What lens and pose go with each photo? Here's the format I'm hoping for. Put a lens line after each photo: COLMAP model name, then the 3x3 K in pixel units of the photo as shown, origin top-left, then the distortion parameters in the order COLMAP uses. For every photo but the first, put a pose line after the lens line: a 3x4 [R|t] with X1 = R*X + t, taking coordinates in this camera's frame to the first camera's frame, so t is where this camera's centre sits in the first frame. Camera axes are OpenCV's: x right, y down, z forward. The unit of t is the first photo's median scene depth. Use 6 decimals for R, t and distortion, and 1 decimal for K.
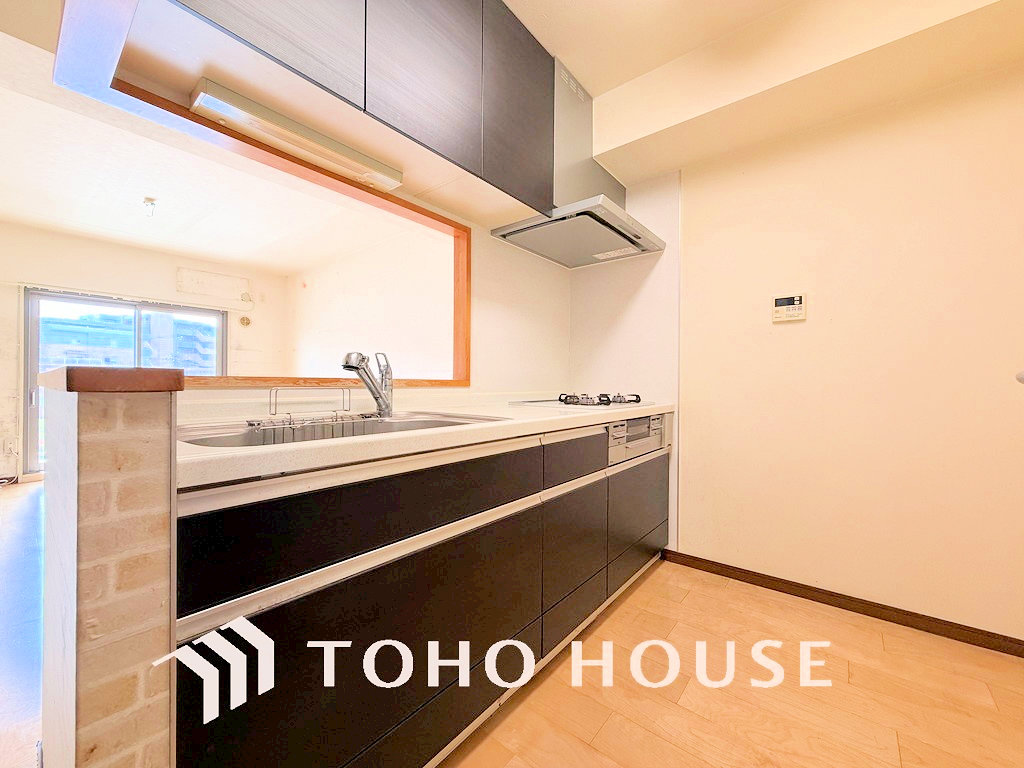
lens RADIAL K [[408.8, 0, 507.6], [0, 408.8, 384.2], [0, 0, 1]] dist [0.002717, -0.000276]
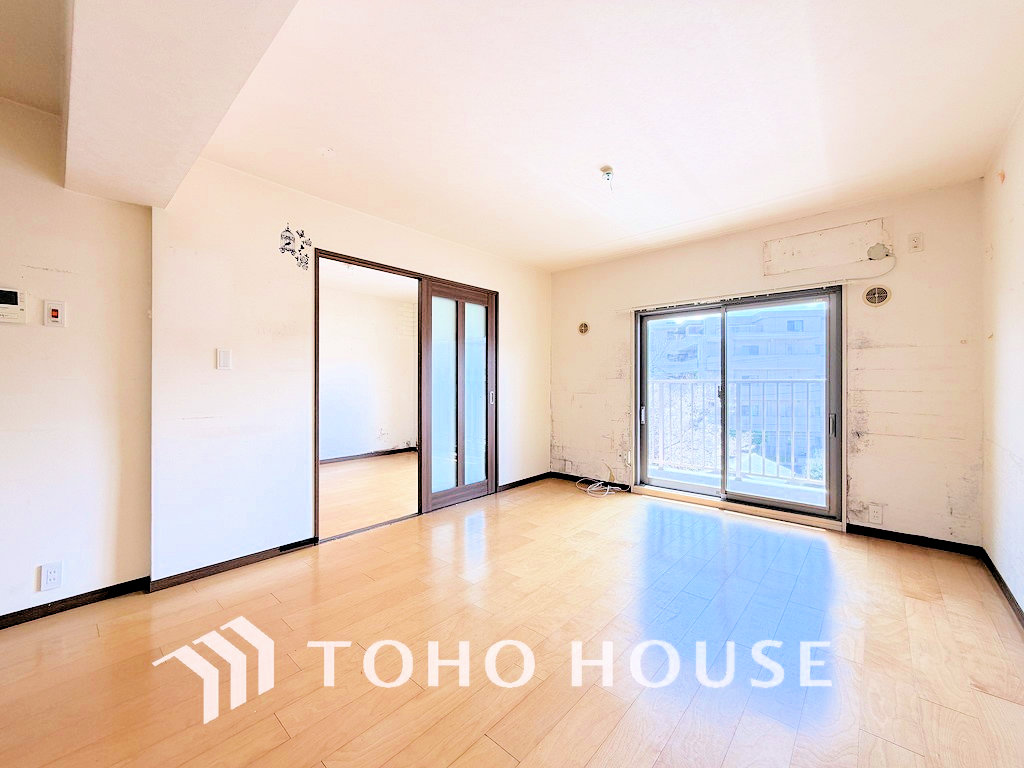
lens RADIAL K [[408.8, 0, 505.8], [0, 408.8, 380.5], [0, 0, 1]] dist [0.002717, -0.000276]
pose [[-0.037042, -0.008079, -0.999281, -0.072731], [0.002936, 0.999962, -0.008193, -0.038376], [0.999309, -0.003238, -0.037017, 0.569006]]
